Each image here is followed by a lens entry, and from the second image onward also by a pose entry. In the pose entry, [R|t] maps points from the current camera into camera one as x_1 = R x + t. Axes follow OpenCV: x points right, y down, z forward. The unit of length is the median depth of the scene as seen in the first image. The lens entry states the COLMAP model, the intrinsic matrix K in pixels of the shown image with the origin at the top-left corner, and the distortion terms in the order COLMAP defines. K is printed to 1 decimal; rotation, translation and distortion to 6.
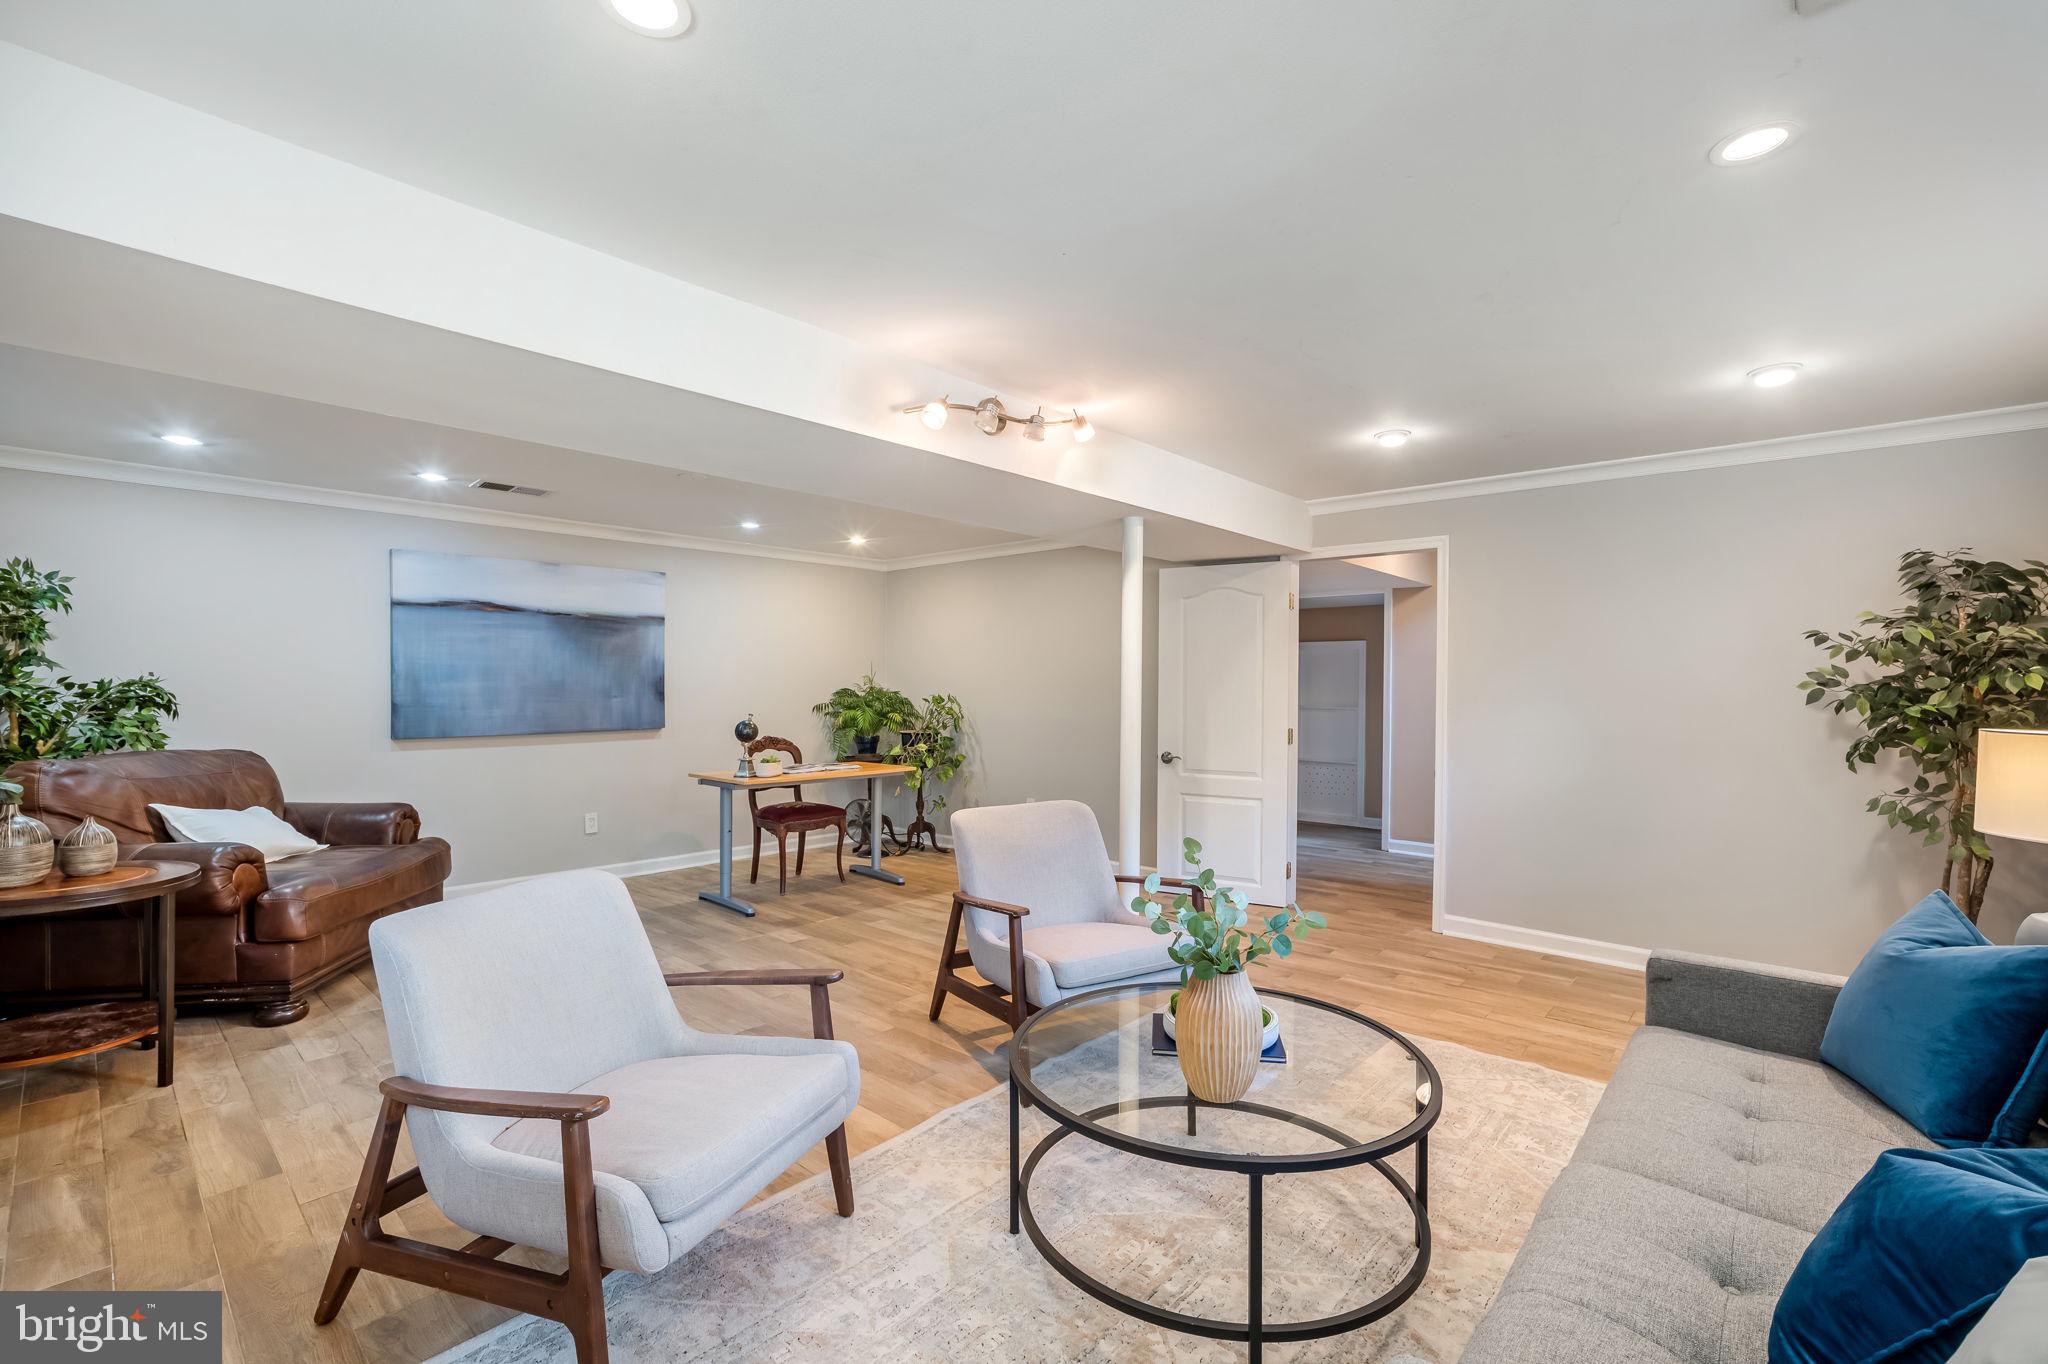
lens RADIAL K [[850.8, 0, 1024.0], [0, 850.8, 682.0], [0, 0, 1]] dist [-0.001540, -0.000127]
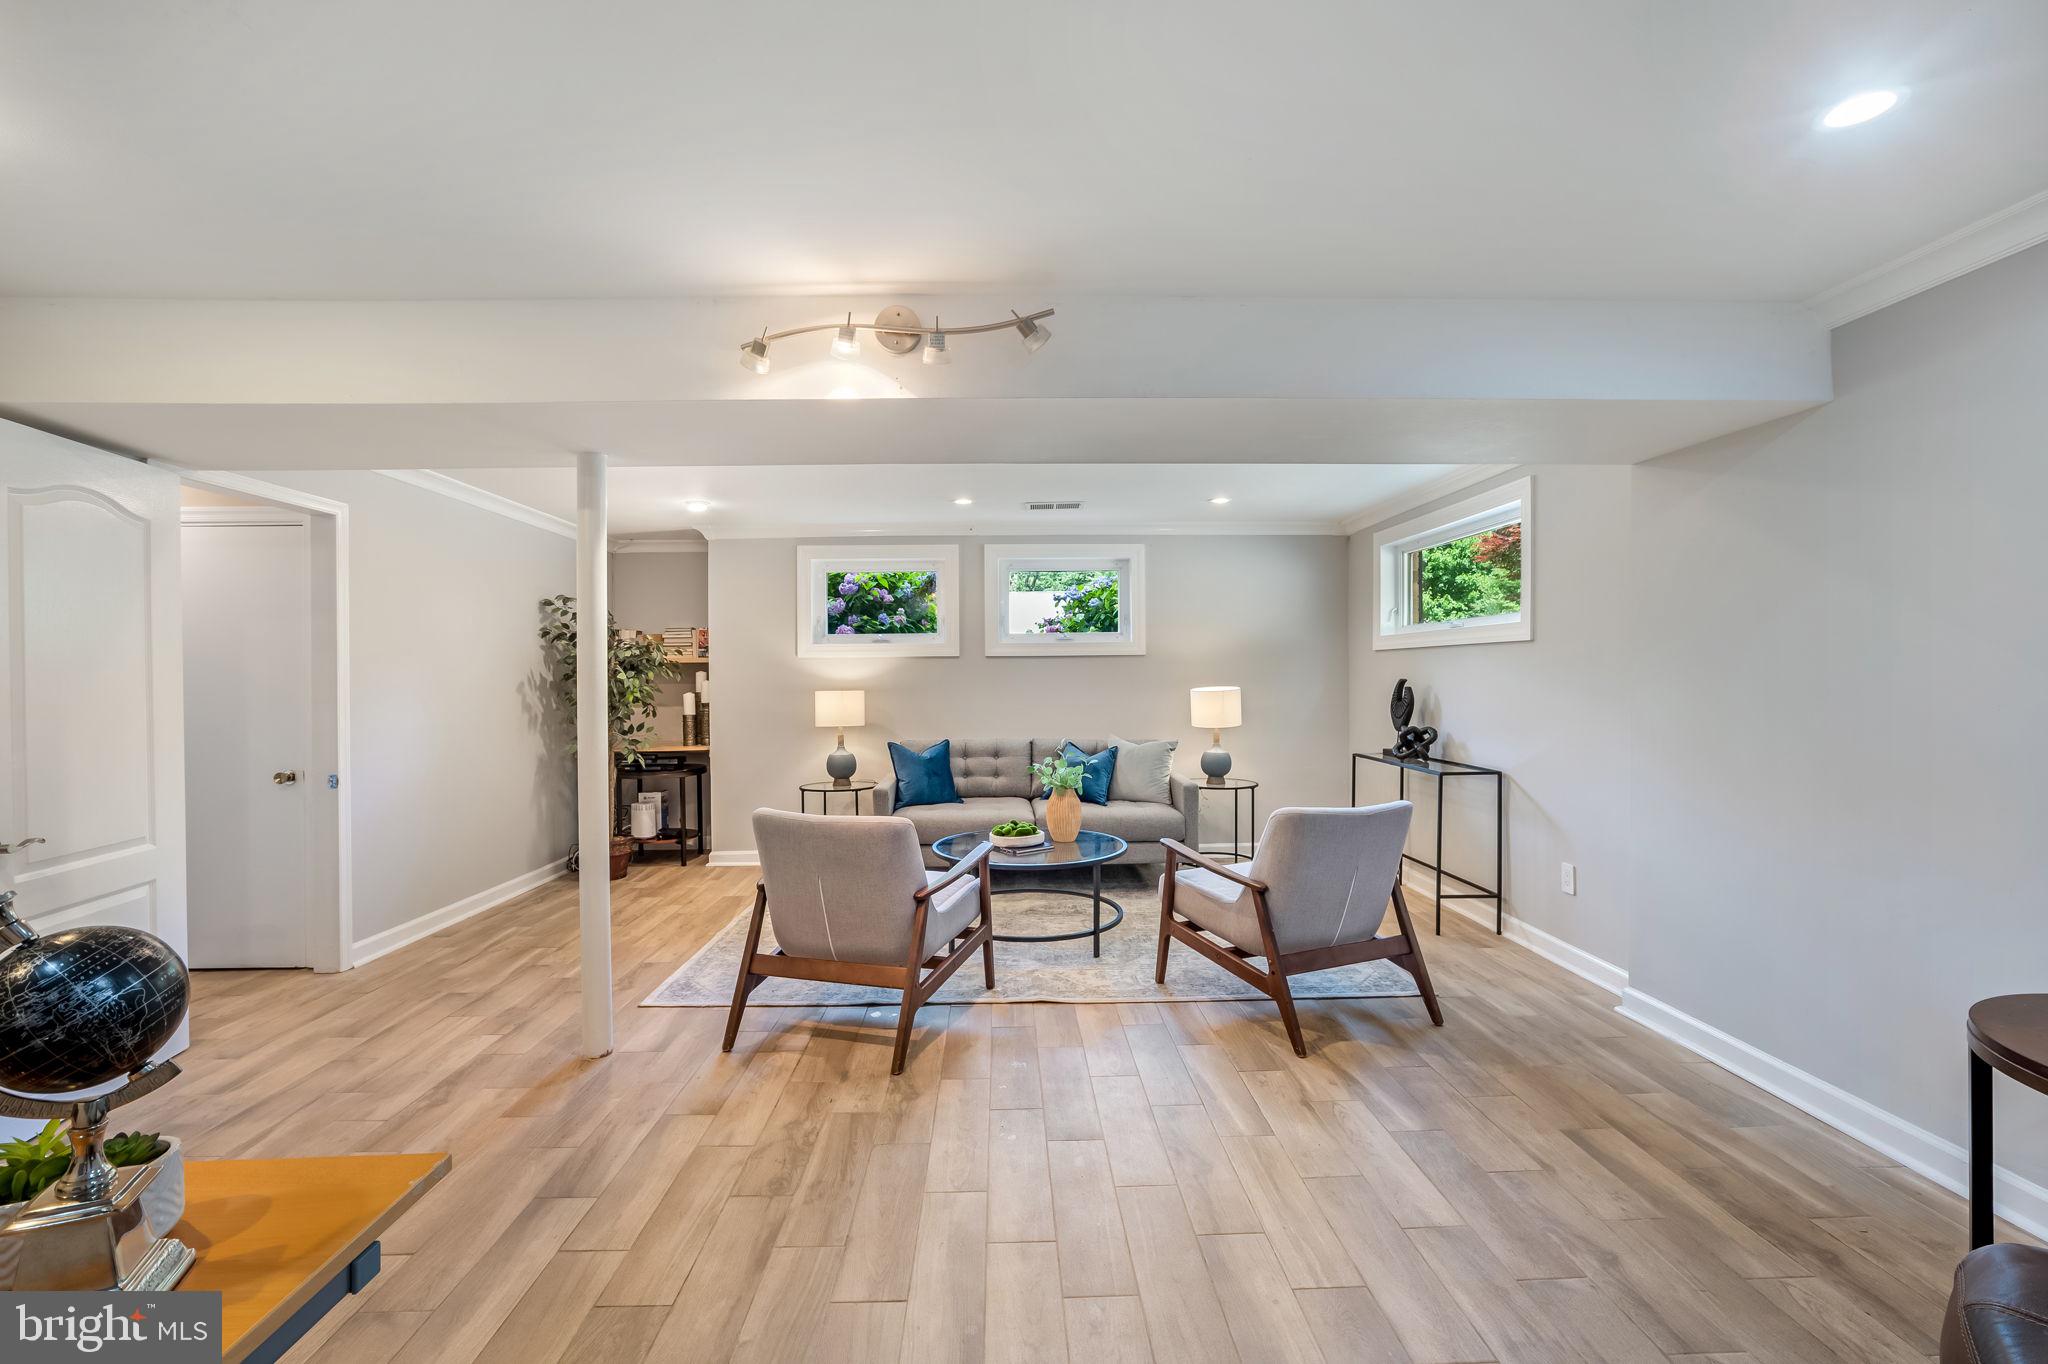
lens RADIAL K [[902.0, 0, 1027.4], [0, 902.0, 708.4], [0, 0, 1]] dist [-0.035951, 0.013855]
pose [[-0.682884, -0.024635, 0.730112, -0.619144], [0.007864, 0.999125, 0.041067, 0.006100], [-0.730485, 0.033785, -0.682093, 1.125961]]
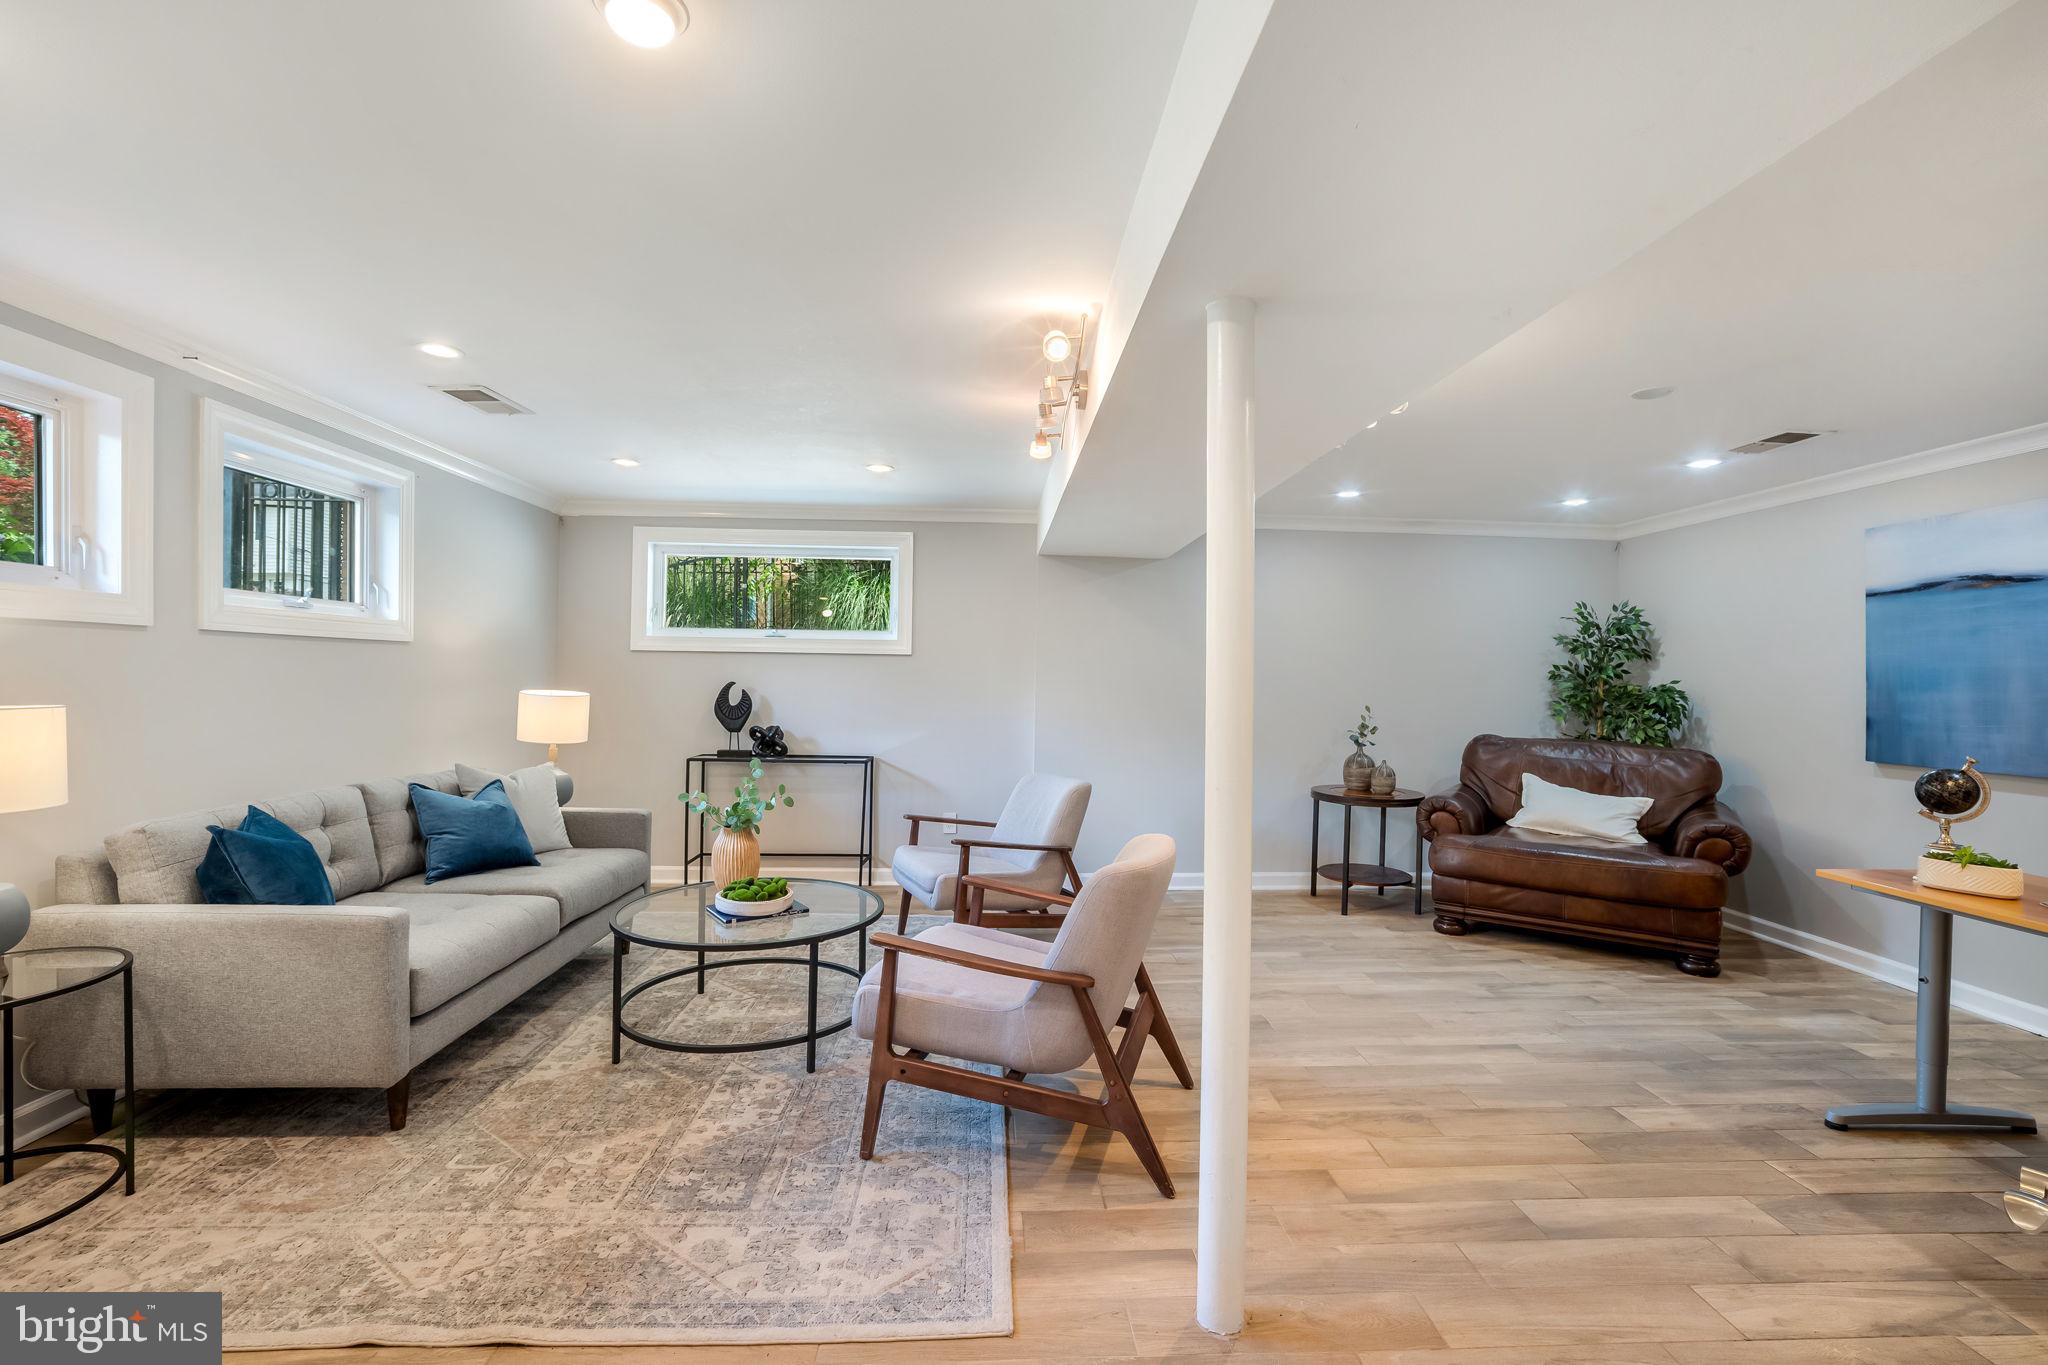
lens RADIAL K [[920.4, 0, 1024.0], [0, 920.4, 682.5], [0, 0, 1]] dist [-0.046633, 0.014870]
pose [[-0.701873, -0.014840, -0.712148, 0.477183], [-0.022652, 0.999742, 0.001493, 0.009281], [0.711942, 0.017179, -0.702028, 1.128390]]
